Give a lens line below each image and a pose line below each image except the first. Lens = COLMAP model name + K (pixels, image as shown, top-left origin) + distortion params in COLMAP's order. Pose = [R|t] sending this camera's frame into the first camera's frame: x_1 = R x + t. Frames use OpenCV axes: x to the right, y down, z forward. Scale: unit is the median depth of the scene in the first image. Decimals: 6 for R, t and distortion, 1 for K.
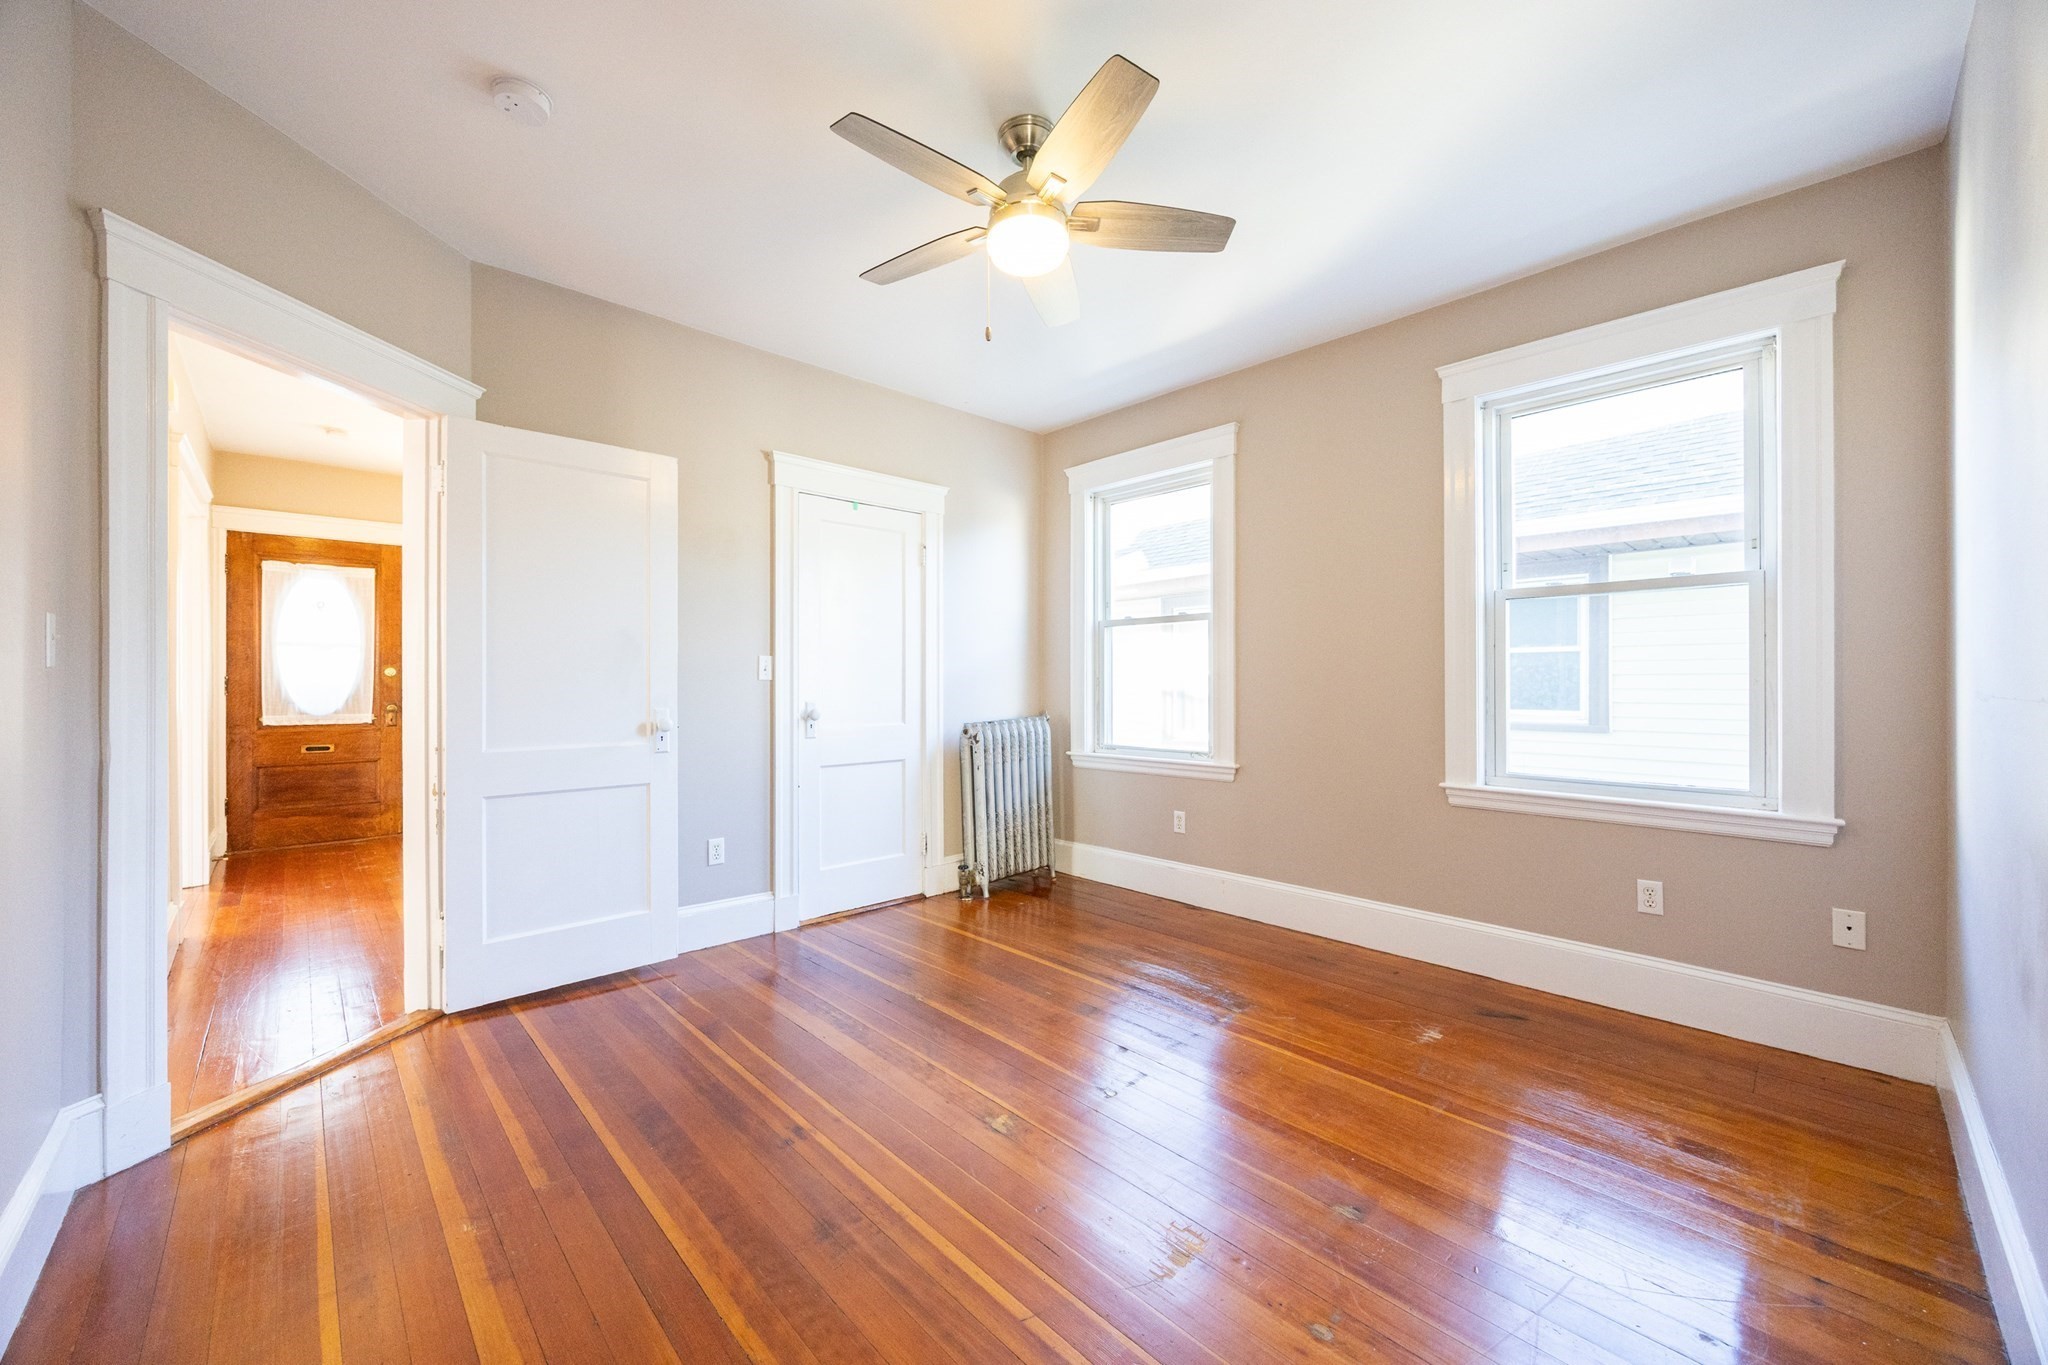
lens RADIAL K [[768.5, 0, 1026.4], [0, 768.5, 676.8], [0, 0, 1]] dist [-0.000603, -0.000031]
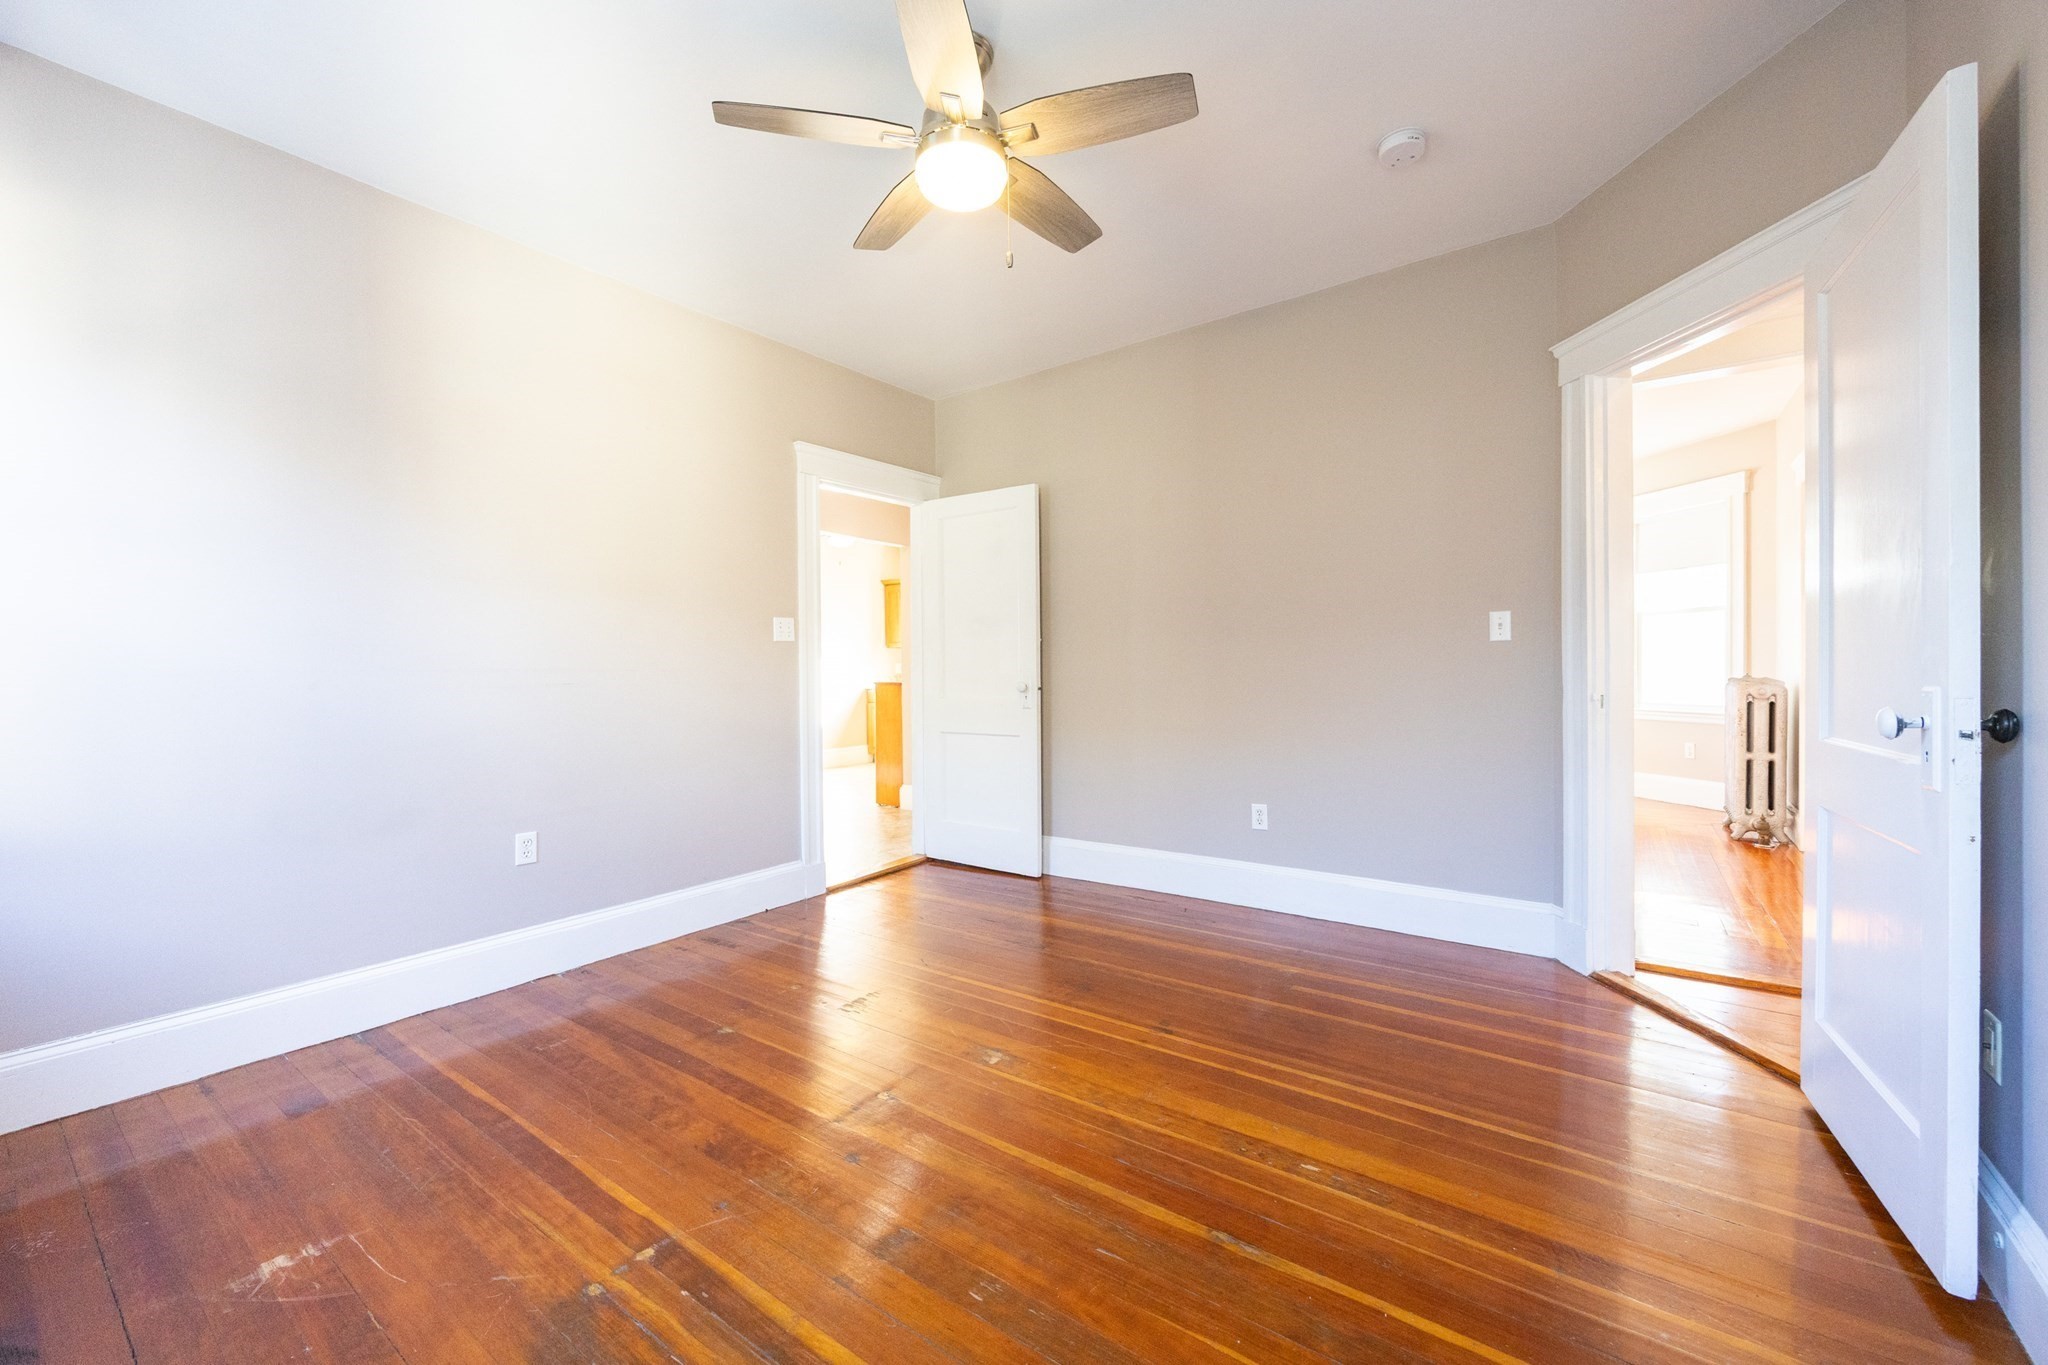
lens RADIAL K [[768.5, 0, 1026.4], [0, 768.5, 676.8], [0, 0, 1]] dist [-0.000603, -0.000031]
pose [[-0.981911, 0.014195, -0.188812, 0.099568], [0.013243, 0.999892, 0.006299, 0.044661], [0.188881, 0.003685, -0.981993, 1.772034]]
